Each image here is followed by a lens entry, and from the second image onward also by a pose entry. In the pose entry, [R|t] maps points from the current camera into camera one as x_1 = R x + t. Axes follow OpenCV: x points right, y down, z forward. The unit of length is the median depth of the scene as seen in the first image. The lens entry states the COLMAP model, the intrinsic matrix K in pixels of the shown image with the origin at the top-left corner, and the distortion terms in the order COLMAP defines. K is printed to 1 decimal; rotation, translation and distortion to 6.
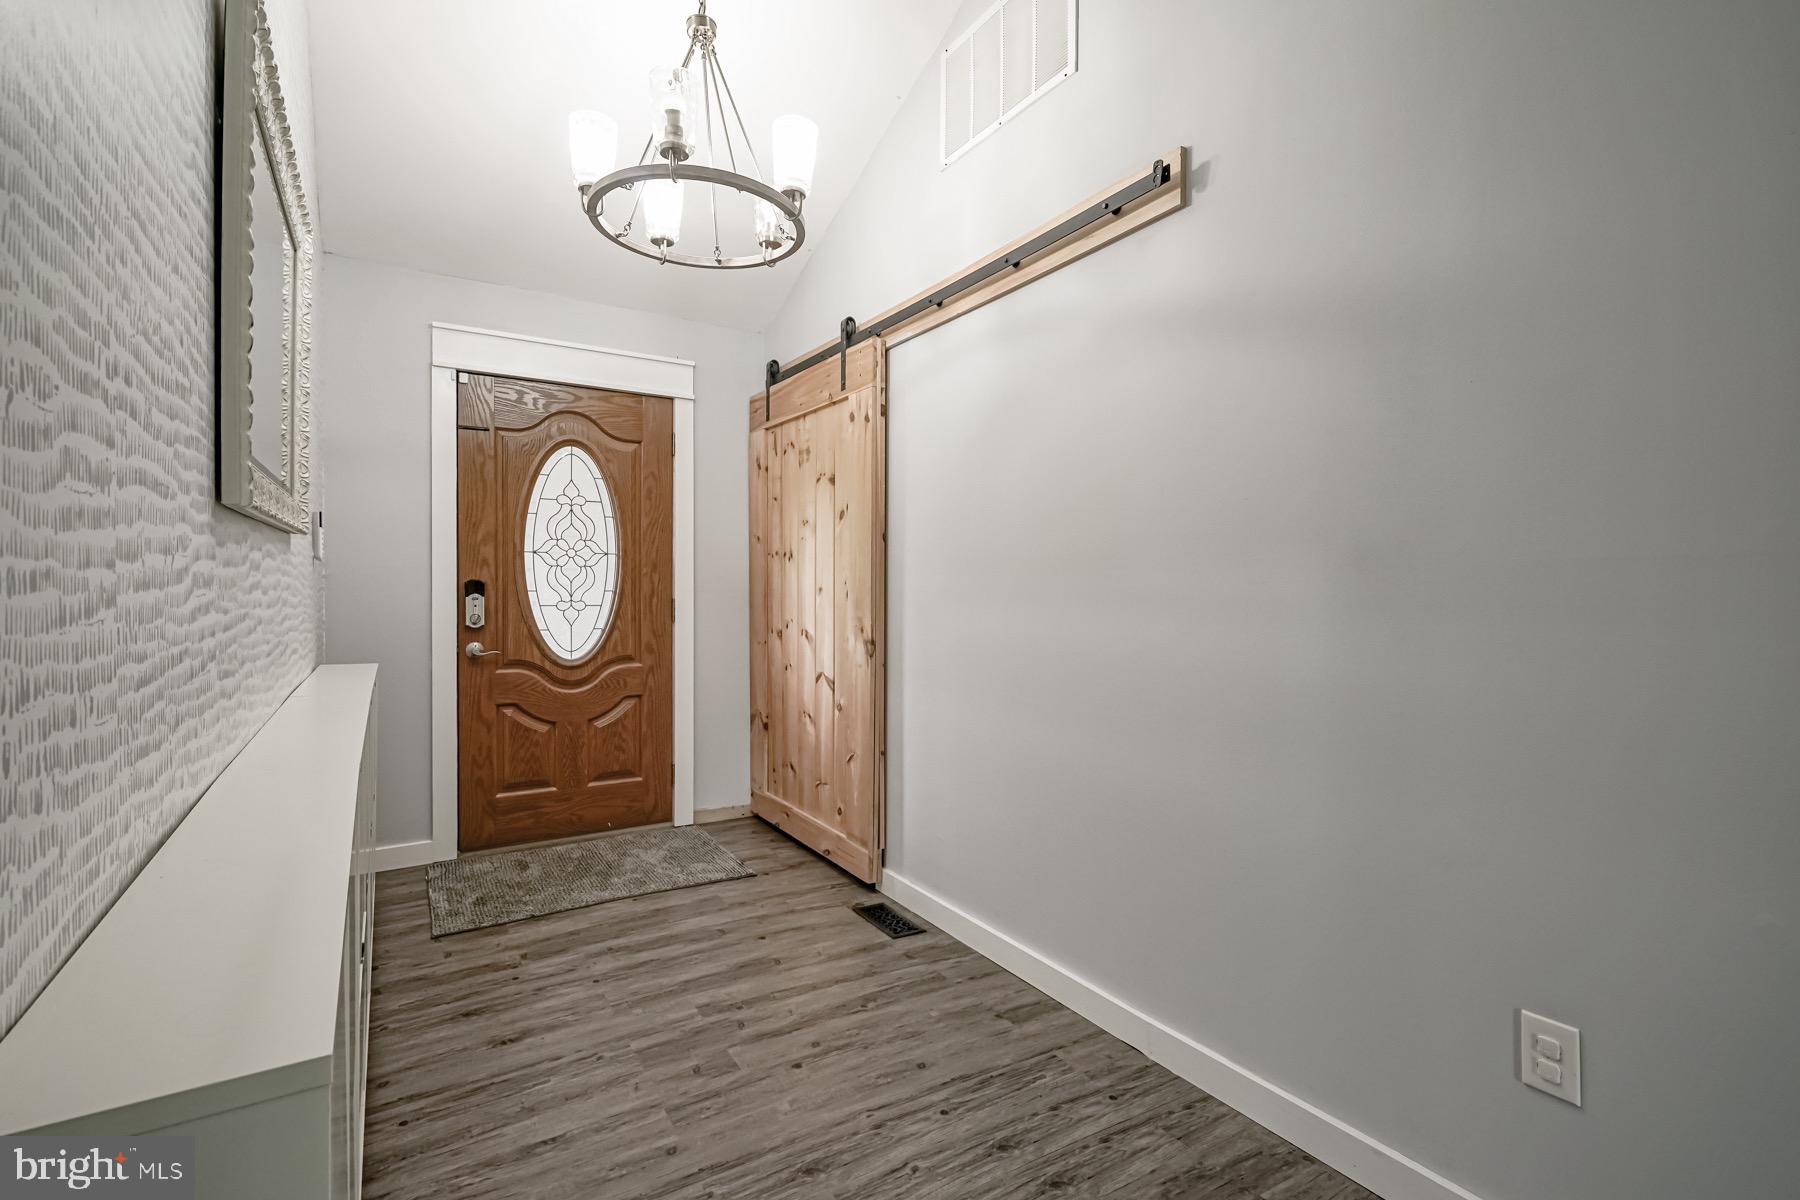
lens RADIAL K [[827.7, 0, 883.1], [0, 827.7, 597.7], [0, 0, 1]] dist [-0.007606, 0.005099]
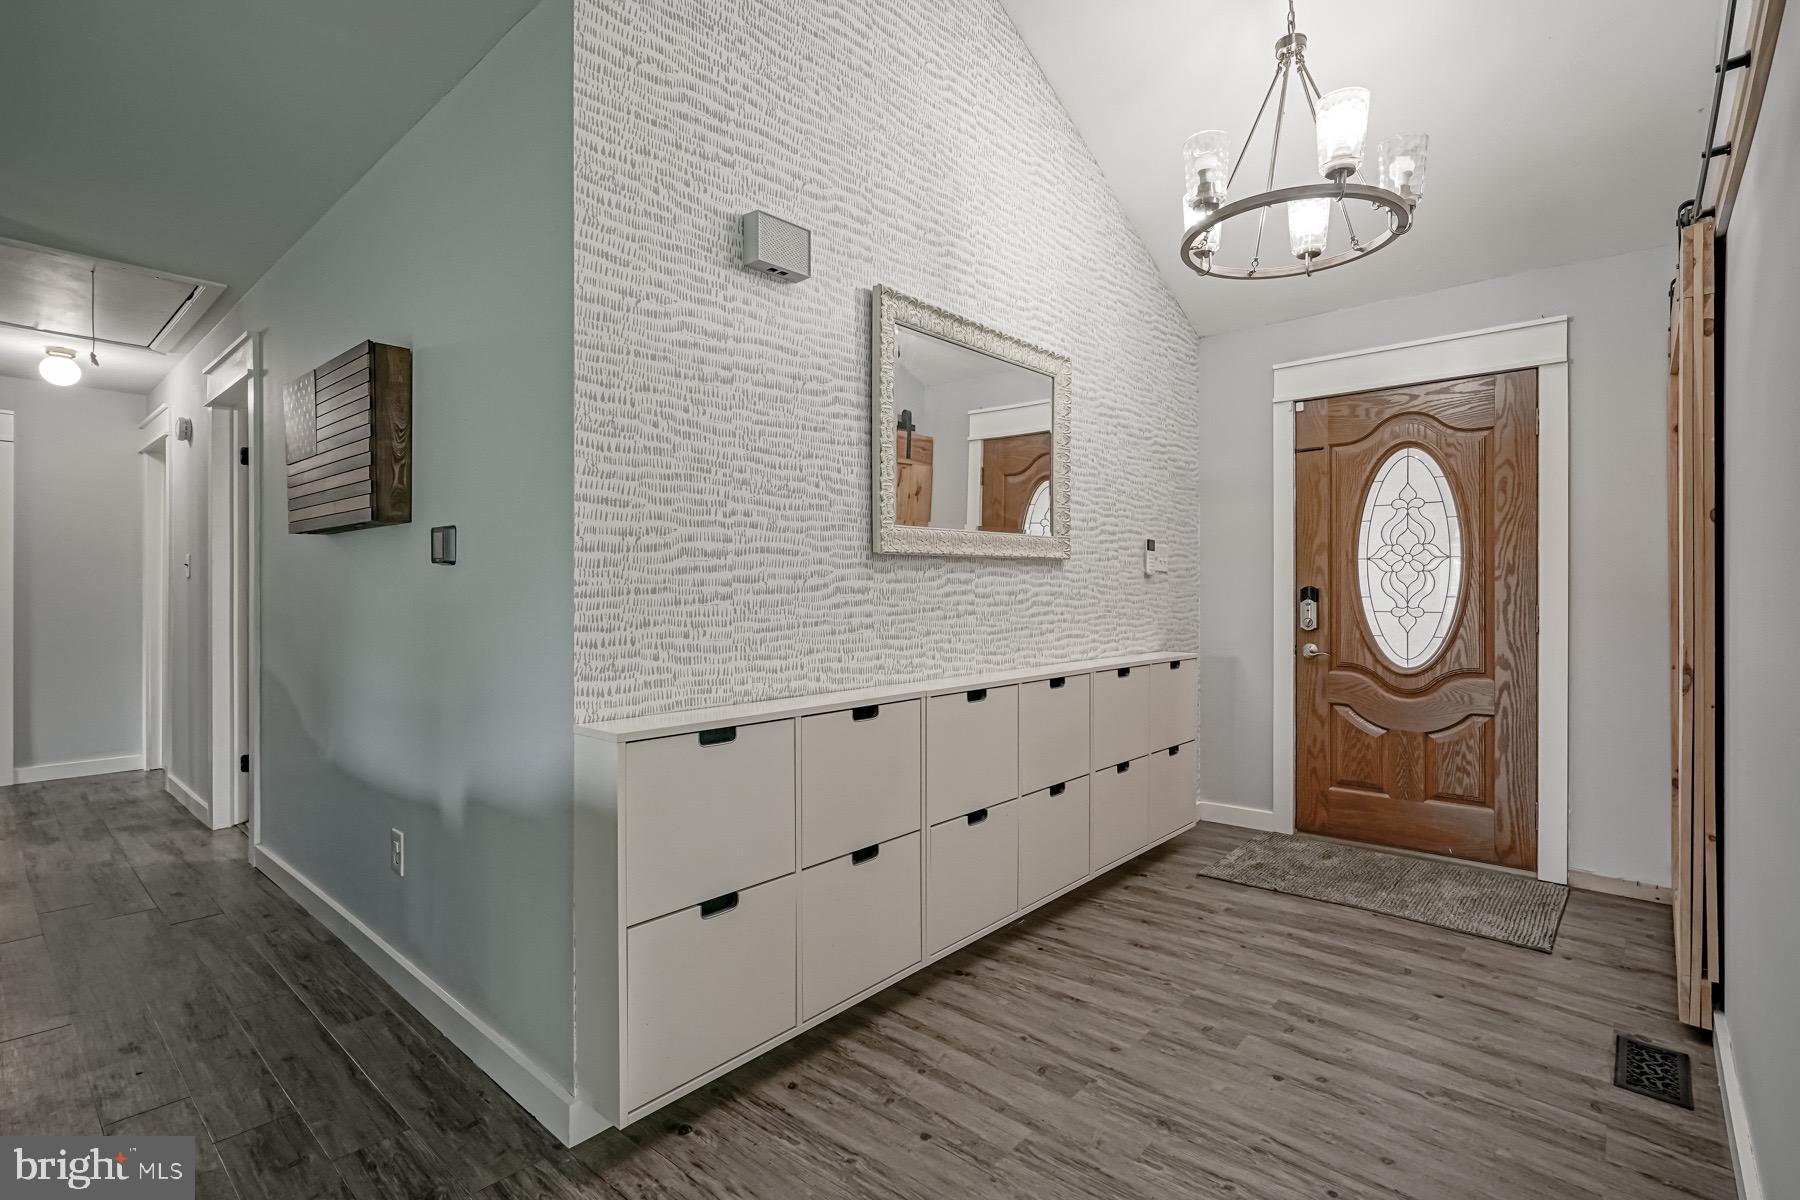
lens RADIAL K [[827.7, 0, 906.9], [0, 827.7, 598.6], [0, 0, 1]] dist [-0.007606, 0.005099]
pose [[0.295926, 0.001289, -0.955210, 0.424615], [-0.009539, 0.999953, -0.001606, 0.001078], [0.955163, 0.009587, 0.295924, 0.170020]]
